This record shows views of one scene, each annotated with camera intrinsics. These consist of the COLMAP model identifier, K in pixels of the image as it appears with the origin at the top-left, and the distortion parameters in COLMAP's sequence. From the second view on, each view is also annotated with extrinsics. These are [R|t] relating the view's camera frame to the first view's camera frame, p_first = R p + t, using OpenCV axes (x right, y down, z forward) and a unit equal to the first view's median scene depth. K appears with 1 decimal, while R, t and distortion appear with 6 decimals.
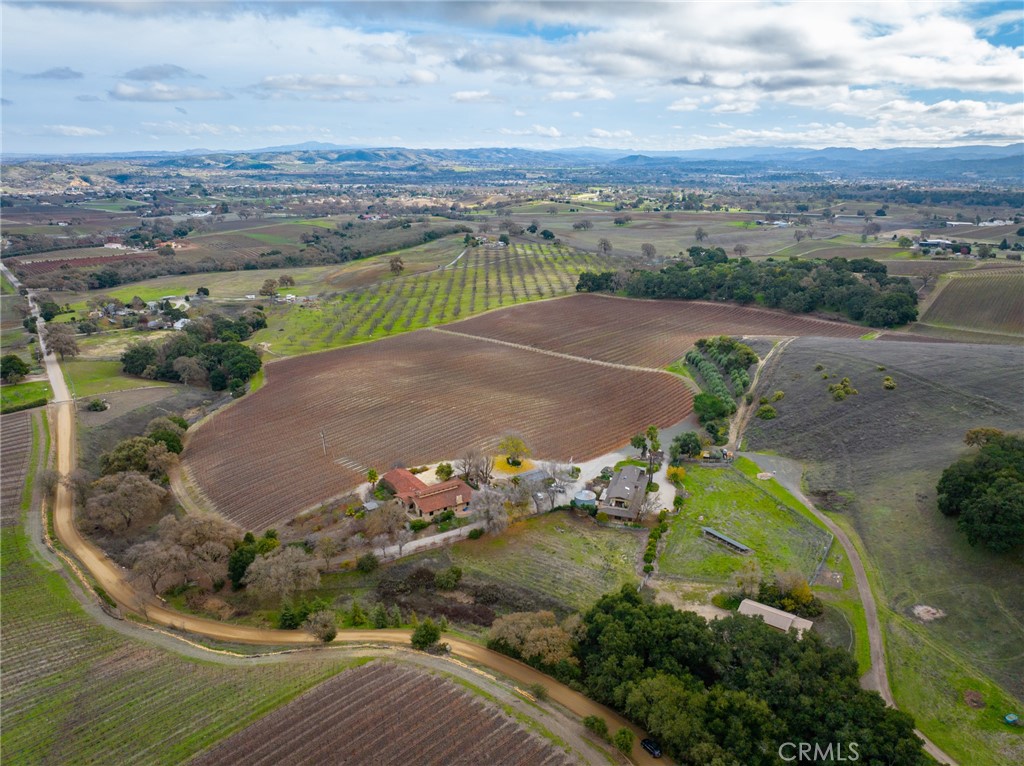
lens RADIAL K [[719.5, 0, 512.0], [0, 719.5, 383.0], [0, 0, 1]] dist [-0.035623, 0.004807]
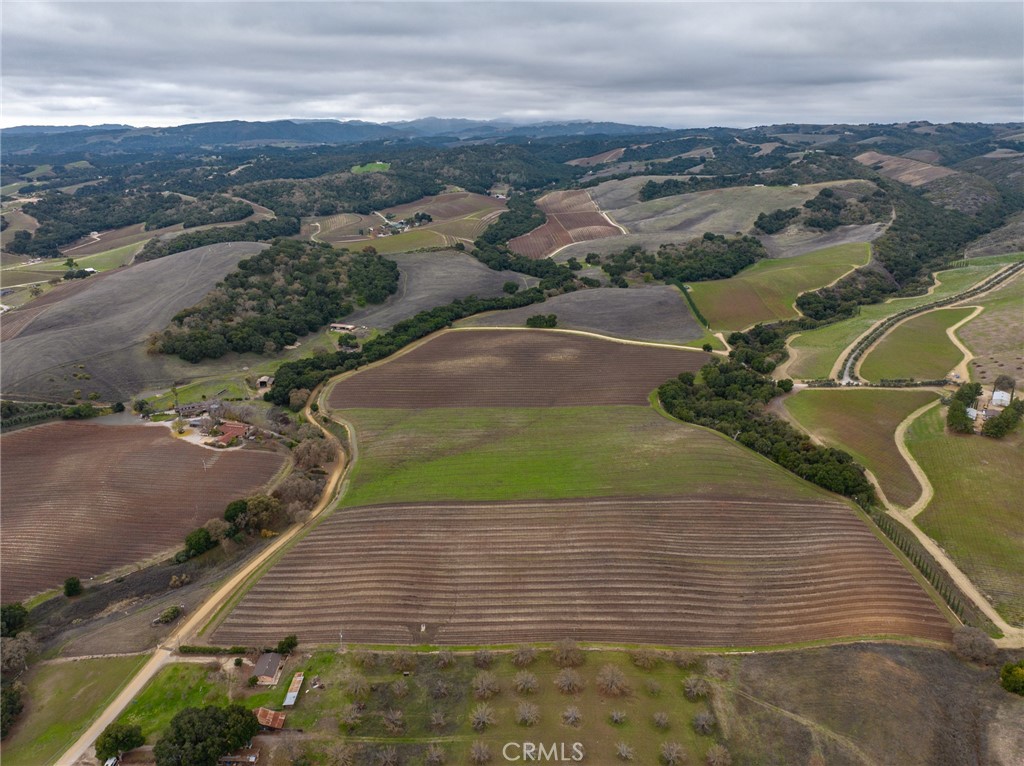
lens RADIAL K [[719.5, 0, 512.0], [0, 719.5, 383.0], [0, 0, 1]] dist [-0.035623, 0.004807]
pose [[-0.698376, -0.244448, 0.672694, -2.141412], [0.210124, 0.828429, 0.519186, -0.930252], [-0.684193, 0.503935, -0.527190, 1.465822]]
